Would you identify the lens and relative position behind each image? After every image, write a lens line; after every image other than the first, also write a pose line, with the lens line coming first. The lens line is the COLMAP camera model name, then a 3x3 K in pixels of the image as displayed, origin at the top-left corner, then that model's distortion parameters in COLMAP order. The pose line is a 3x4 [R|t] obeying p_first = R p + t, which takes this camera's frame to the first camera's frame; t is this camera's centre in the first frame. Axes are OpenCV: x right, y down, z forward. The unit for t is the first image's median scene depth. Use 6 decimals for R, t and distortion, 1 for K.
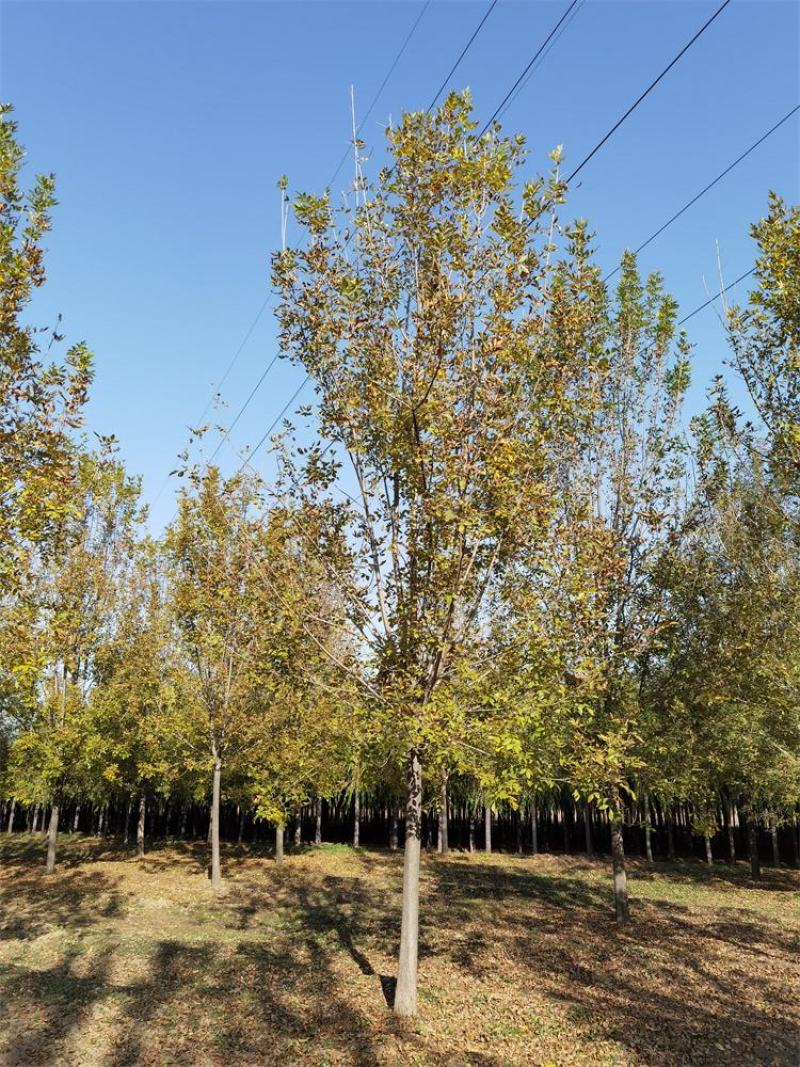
lens RADIAL K [[848.5, 0, 400.0], [0, 848.5, 533.5], [0, 0, 1]] dist [0.085901, -0.107506]
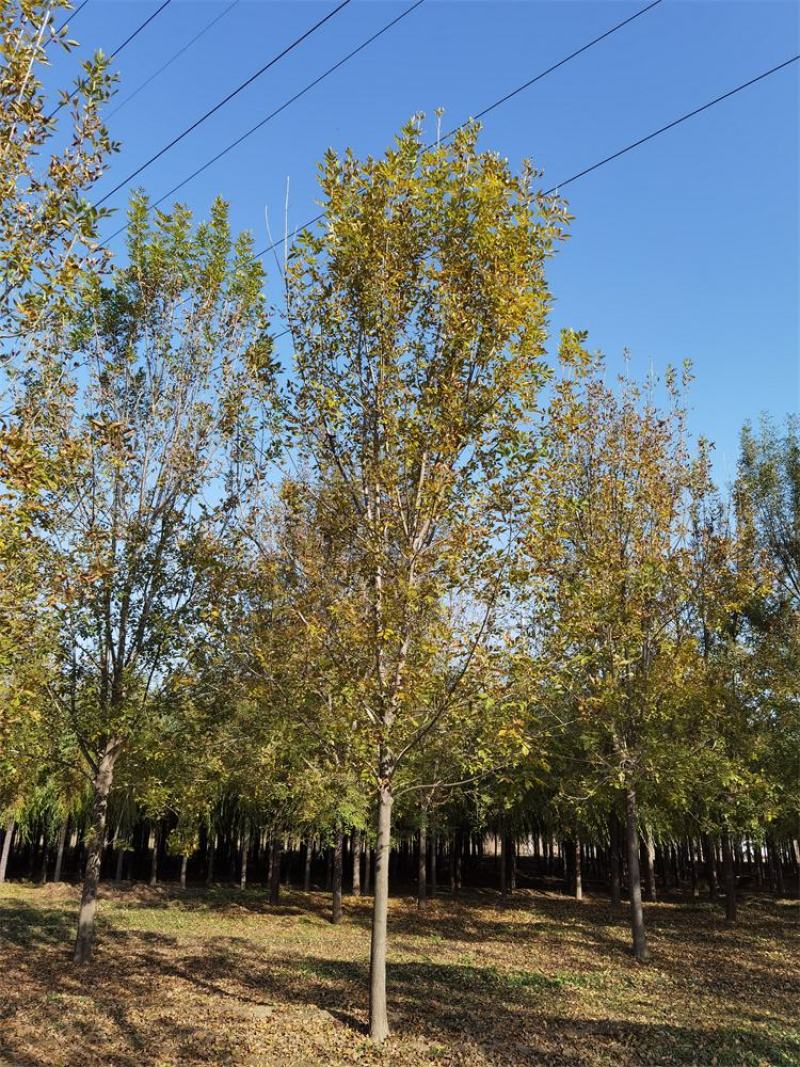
lens RADIAL K [[848.5, 0, 400.0], [0, 848.5, 533.5], [0, 0, 1]] dist [0.085901, -0.107506]
pose [[0.899496, 0.153777, 0.408975, 0.120869], [-0.142546, 0.988087, -0.058011, 0.042156], [-0.413023, -0.006117, 0.910700, 0.104563]]
